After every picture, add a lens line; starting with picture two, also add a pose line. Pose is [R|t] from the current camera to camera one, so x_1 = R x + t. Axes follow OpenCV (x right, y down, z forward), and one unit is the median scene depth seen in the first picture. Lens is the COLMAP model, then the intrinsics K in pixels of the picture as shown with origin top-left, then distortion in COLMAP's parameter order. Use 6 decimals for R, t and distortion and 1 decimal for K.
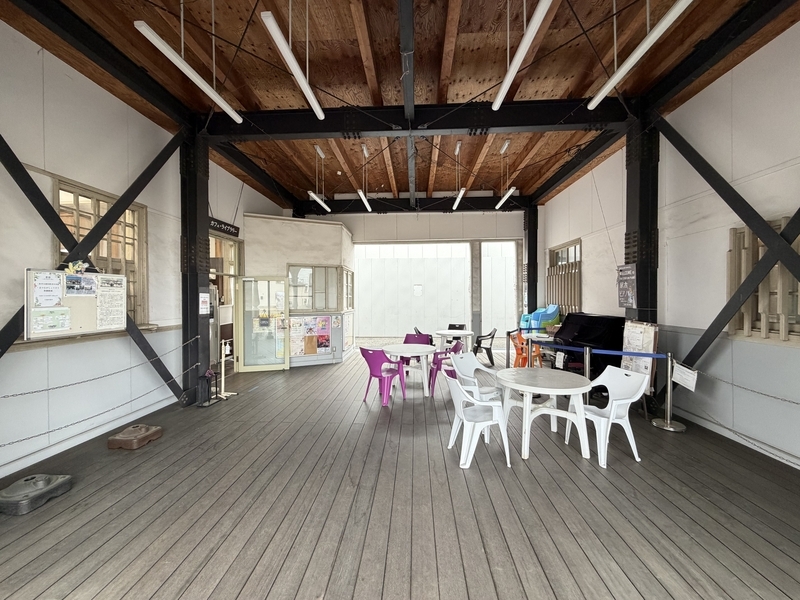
lens RADIAL K [[320.9, 0, 400.0], [0, 320.9, 300.0], [0, 0, 1]] dist [0.000575, 0.000097]
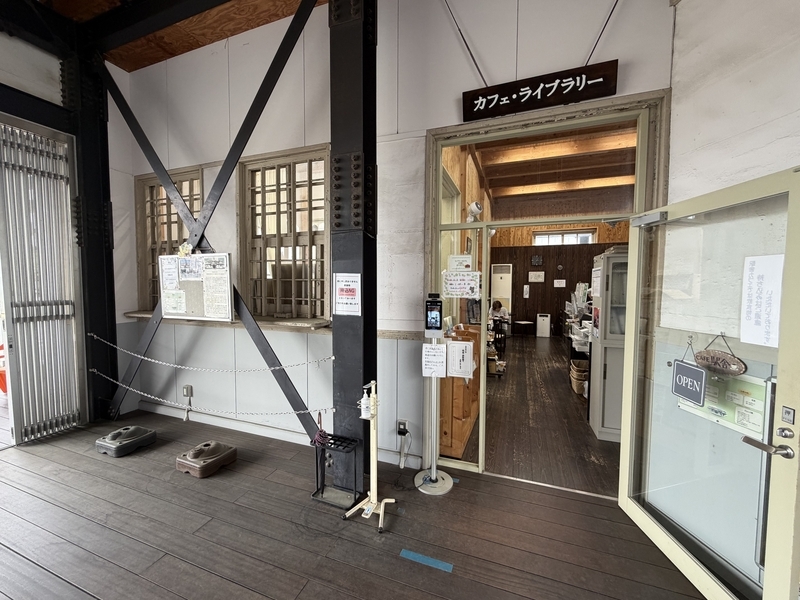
lens RADIAL K [[320.9, 0, 400.0], [0, 320.9, 300.0], [0, 0, 1]] dist [0.000575, 0.000097]
pose [[-0.314331, 0.077133, -0.946175, -0.176335], [-0.001713, 0.996646, 0.081817, -0.021794], [0.949312, 0.027338, -0.313144, 1.374367]]
